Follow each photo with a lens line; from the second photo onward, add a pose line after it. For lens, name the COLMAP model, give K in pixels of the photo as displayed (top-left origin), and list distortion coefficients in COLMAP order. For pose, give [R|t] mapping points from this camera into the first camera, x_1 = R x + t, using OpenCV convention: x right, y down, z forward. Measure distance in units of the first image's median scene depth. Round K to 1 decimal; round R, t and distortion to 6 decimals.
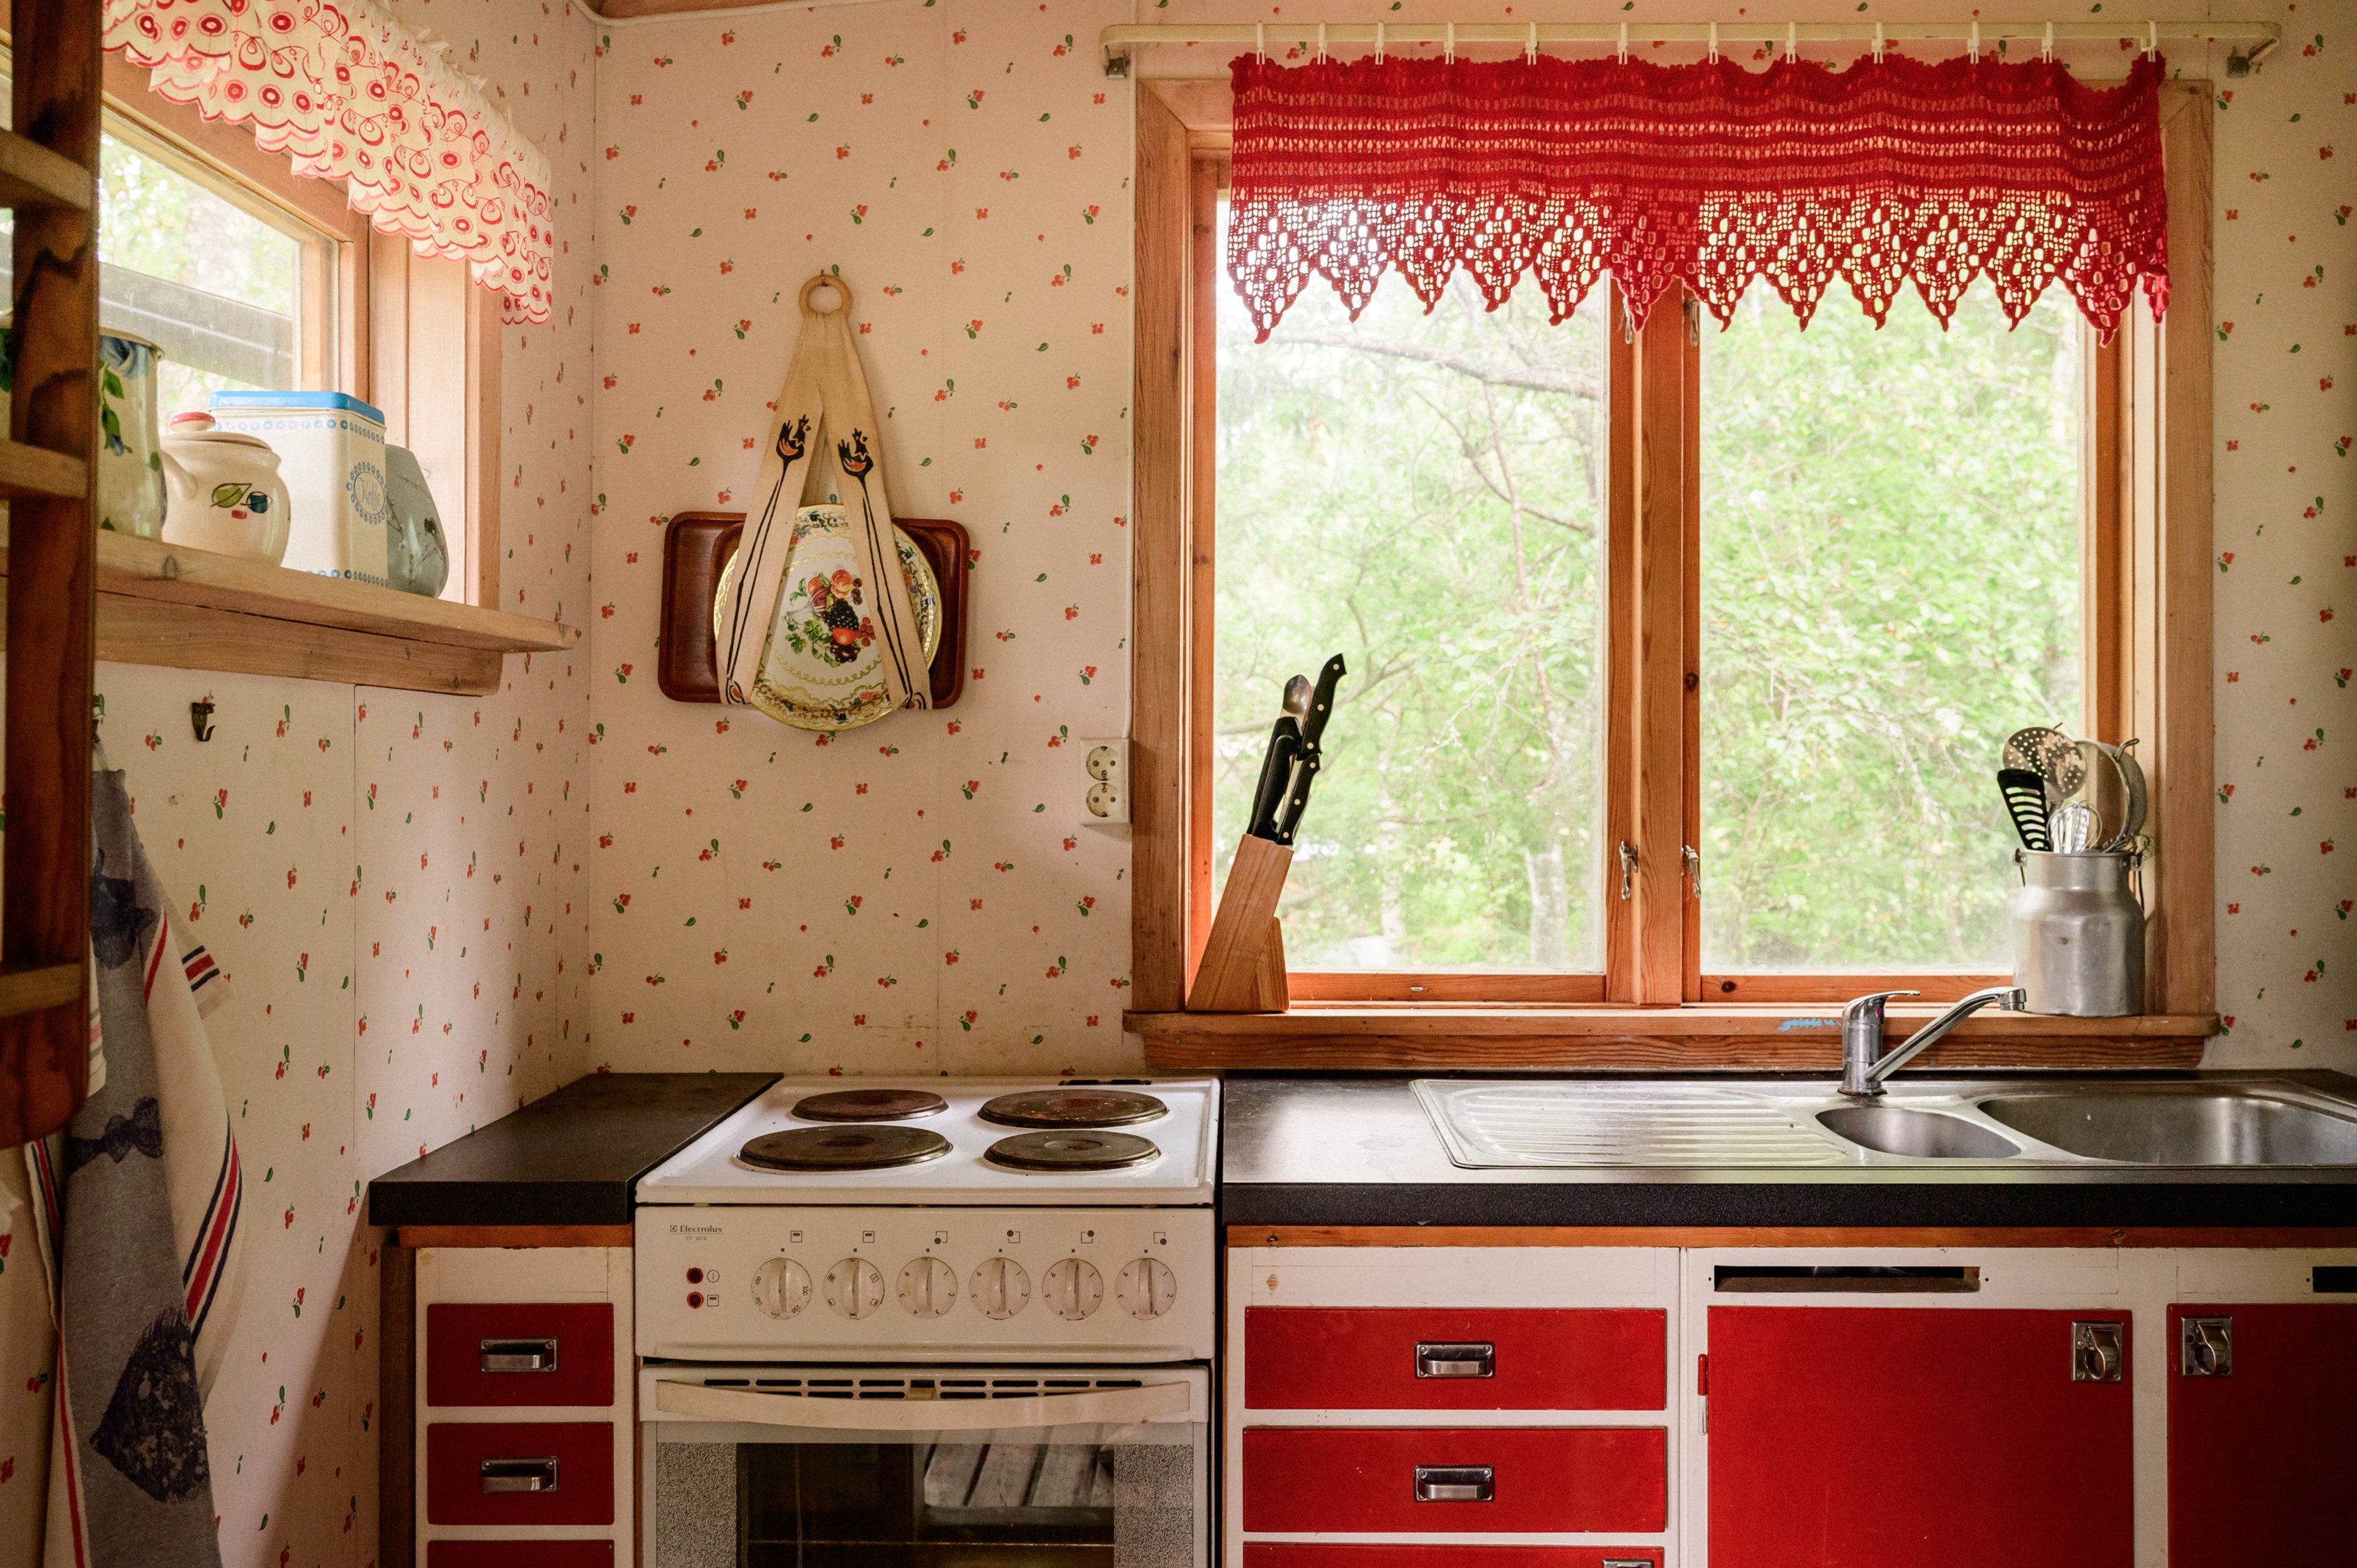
lens RADIAL K [[2121.5, 0, 1179.6], [0, 2121.5, 764.5], [0, 0, 1]] dist [-0.004088, 0.007557]
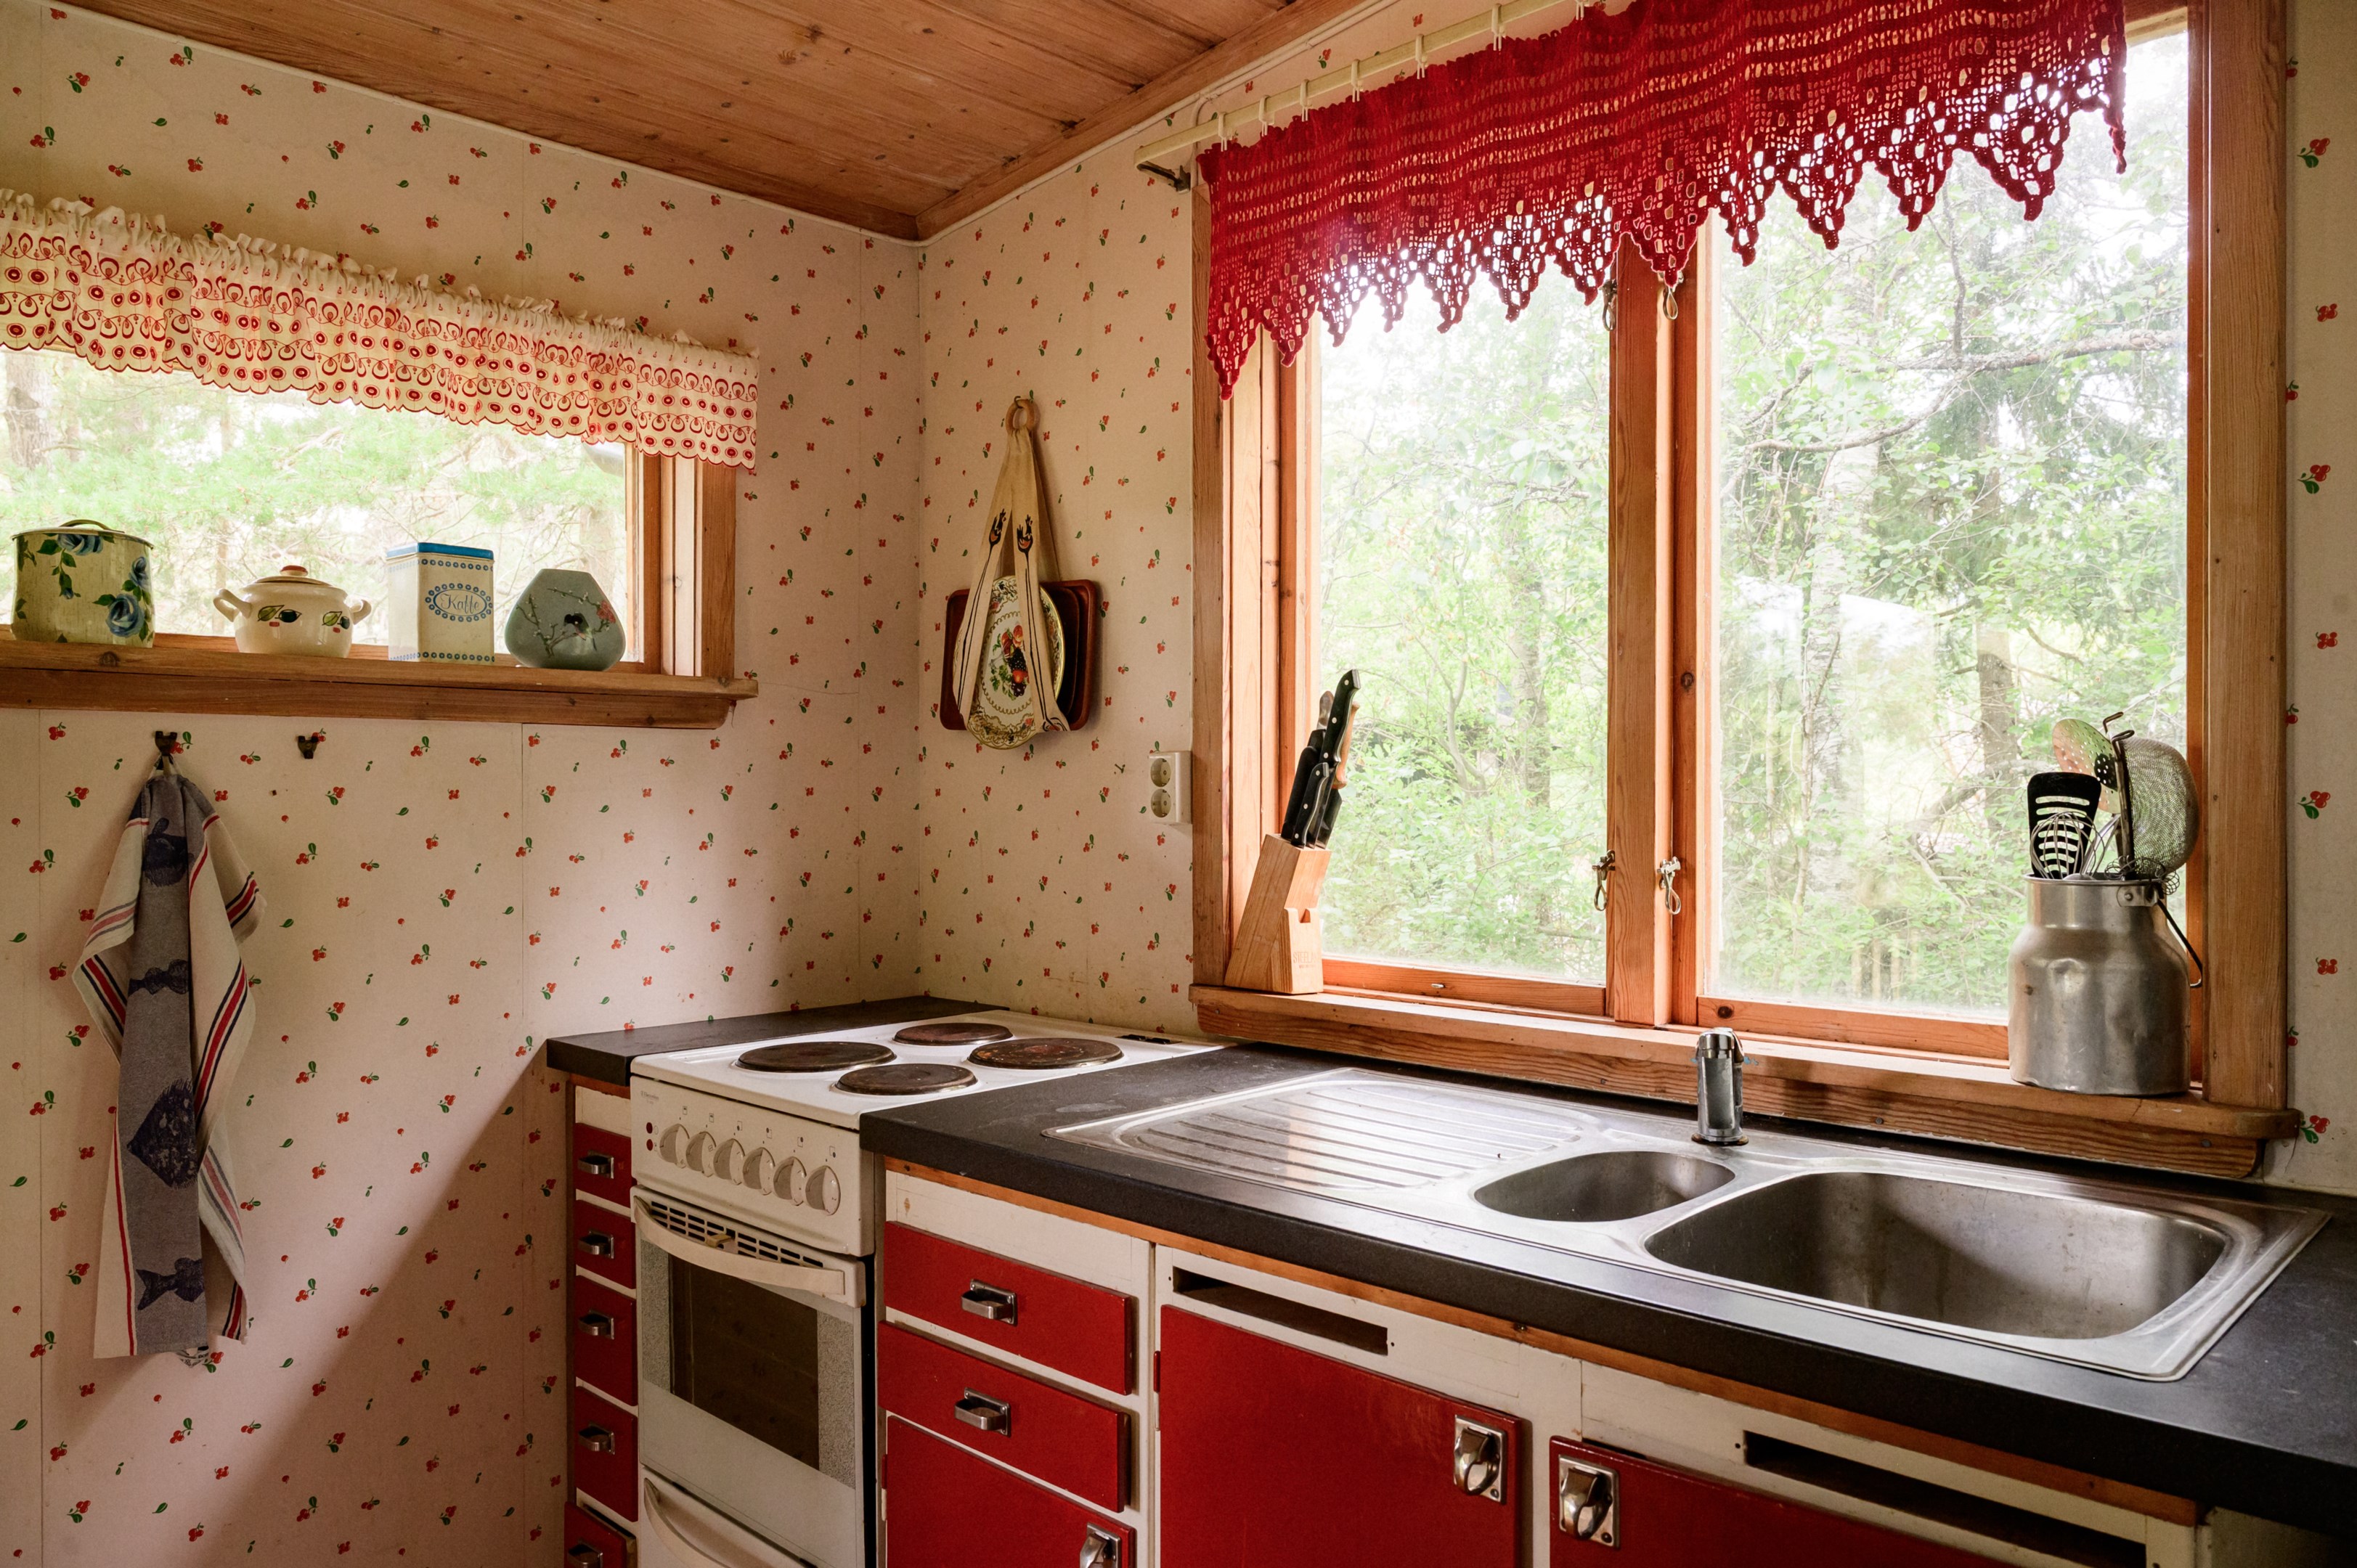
lens RADIAL K [[1630.9, 0, 1177.2], [0, 1630.9, 802.4], [0, 0, 1]] dist [-0.004251, -0.002695]
pose [[0.719699, 0.005728, -0.694263, 0.607098], [0.000293, 0.999963, 0.008553, 0.008470], [0.694286, -0.006359, 0.719671, 0.347363]]
